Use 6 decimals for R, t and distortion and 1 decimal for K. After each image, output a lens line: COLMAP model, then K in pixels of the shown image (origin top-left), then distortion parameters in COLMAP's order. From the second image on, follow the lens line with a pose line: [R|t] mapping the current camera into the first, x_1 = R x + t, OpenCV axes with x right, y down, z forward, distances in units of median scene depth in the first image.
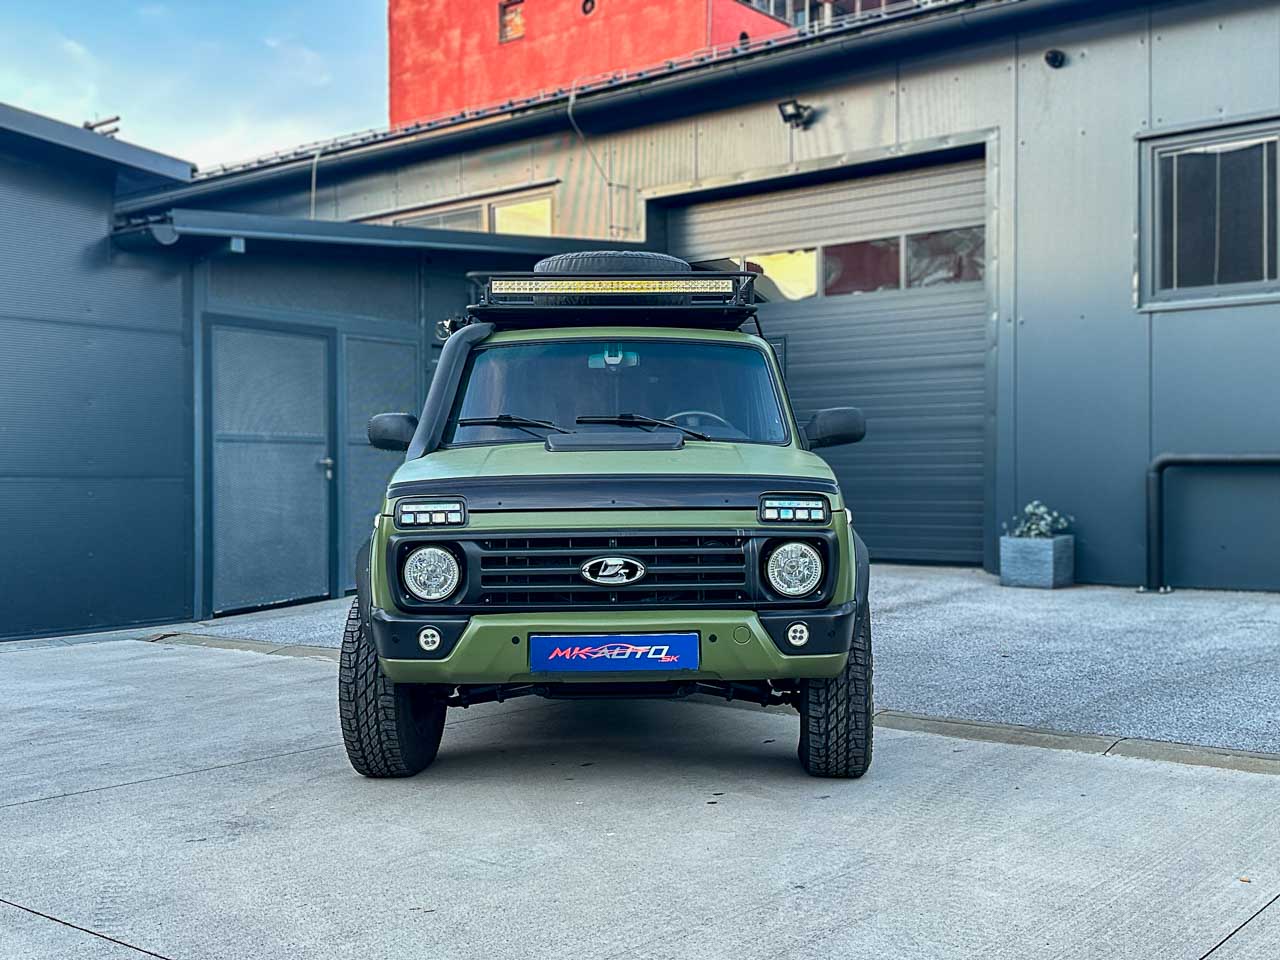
lens RADIAL K [[1389.7, 0, 620.3], [0, 1389.7, 510.6], [0, 0, 1]] dist [0.082532, 0.000000]
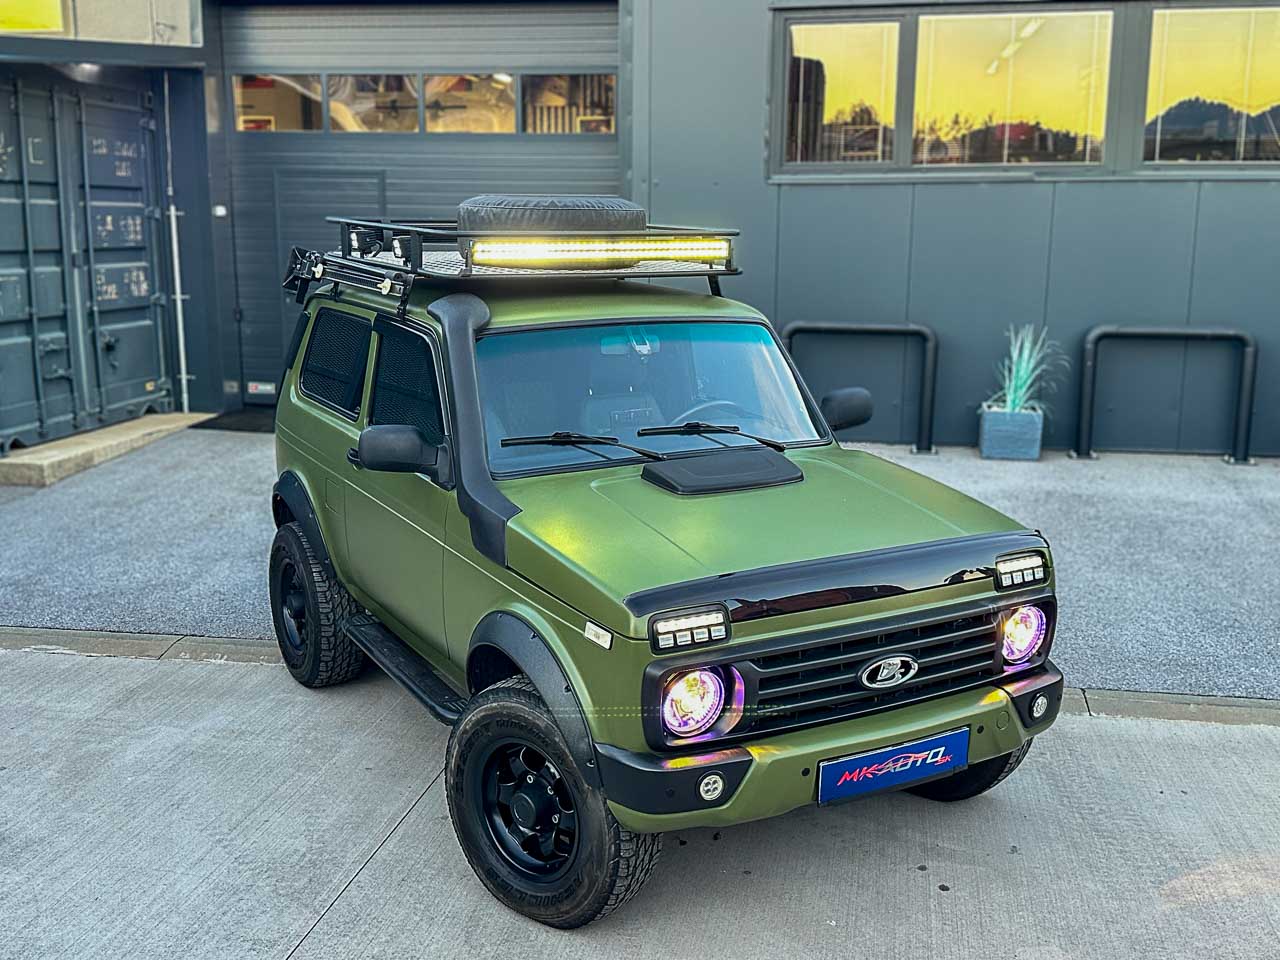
lens RADIAL K [[1318.5, 0, 611.2], [0, 1318.5, 484.1], [0, 0, 1]] dist [0.095017, 0.000000]
pose [[0.873492, -0.087723, 0.478870, -0.517872], [0.002535, 0.984438, 0.175714, -0.208395], [-0.486832, -0.152271, 0.860121, 0.366787]]
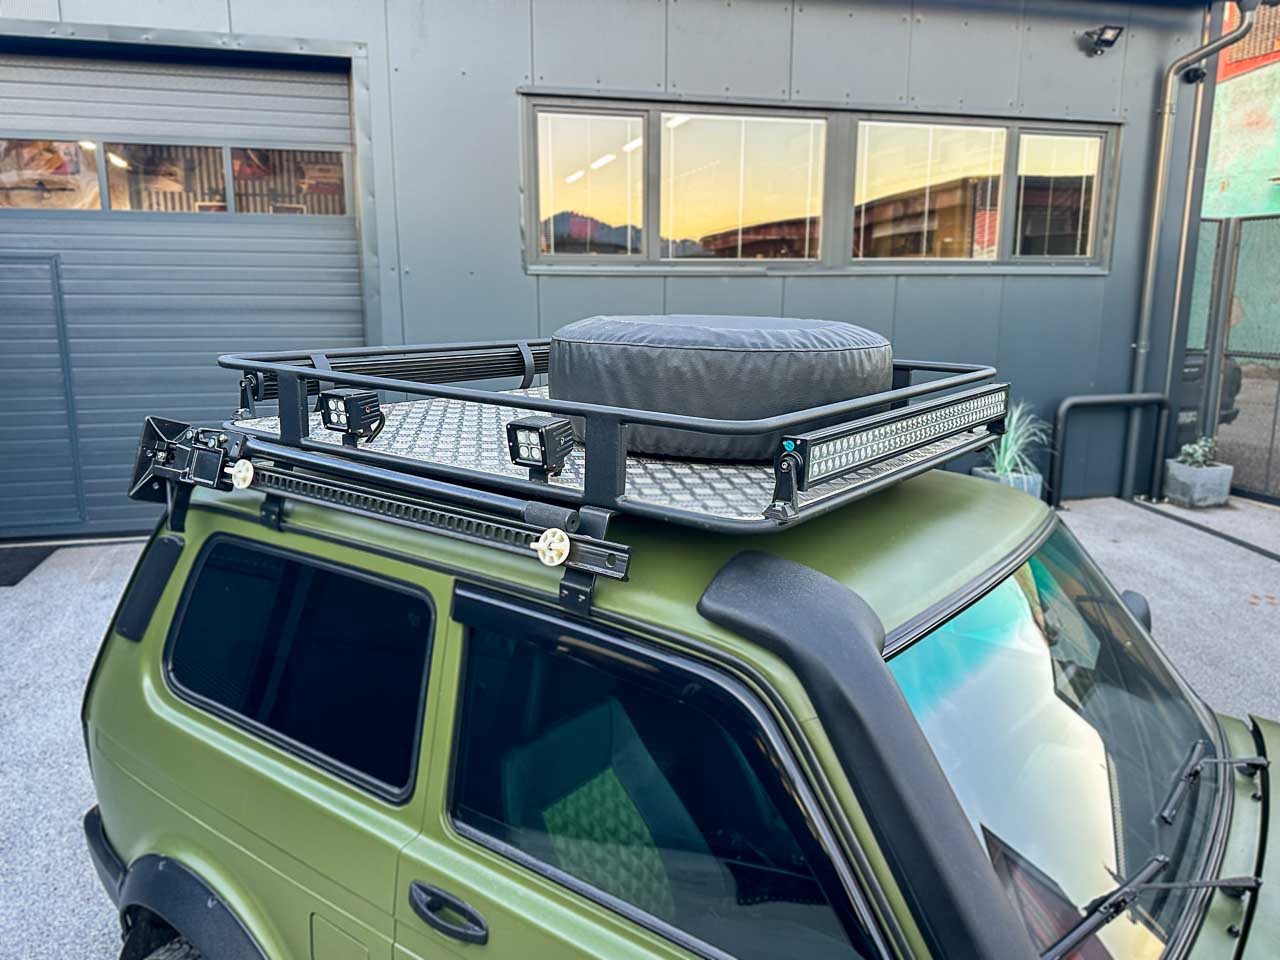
lens RADIAL K [[976.7, 0, 609.1], [0, 976.7, 489.2], [0, 0, 1]] dist [0.032574, -0.033623]
pose [[0.591740, -0.153784, 0.791325, -0.402641], [0.012977, 0.983325, 0.181393, -0.255966], [-0.806025, -0.097069, 0.583868, 1.163947]]
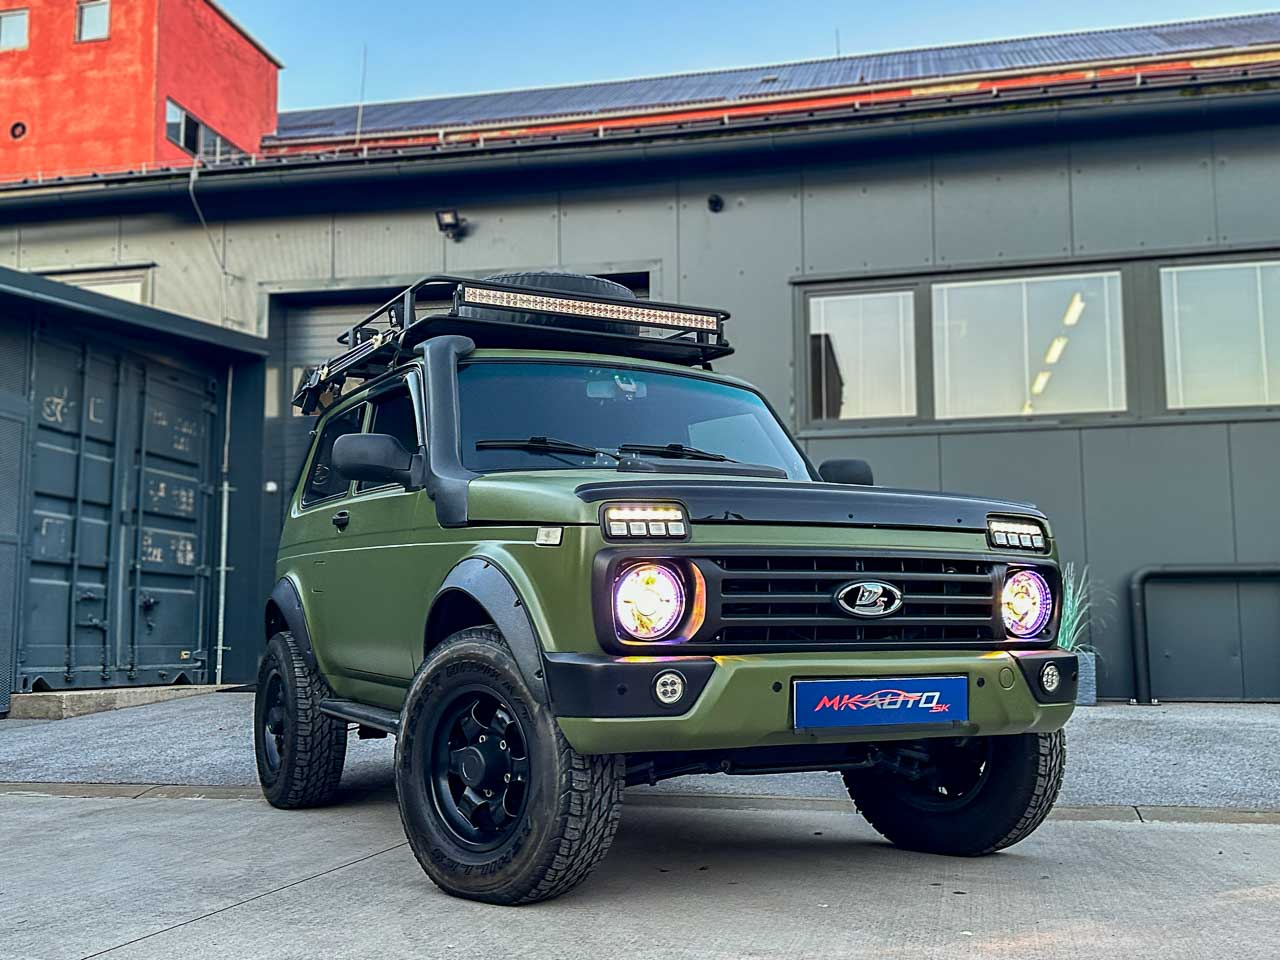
lens RADIAL K [[1318.5, 0, 615.4], [0, 1318.5, 505.7], [0, 0, 1]] dist [0.095017, 0.000000]
pose [[0.896576, 0.047154, 0.440373, -0.450868], [0.008253, 0.992365, -0.123063, 0.078313], [-0.442814, 0.113970, 0.889341, 0.360816]]
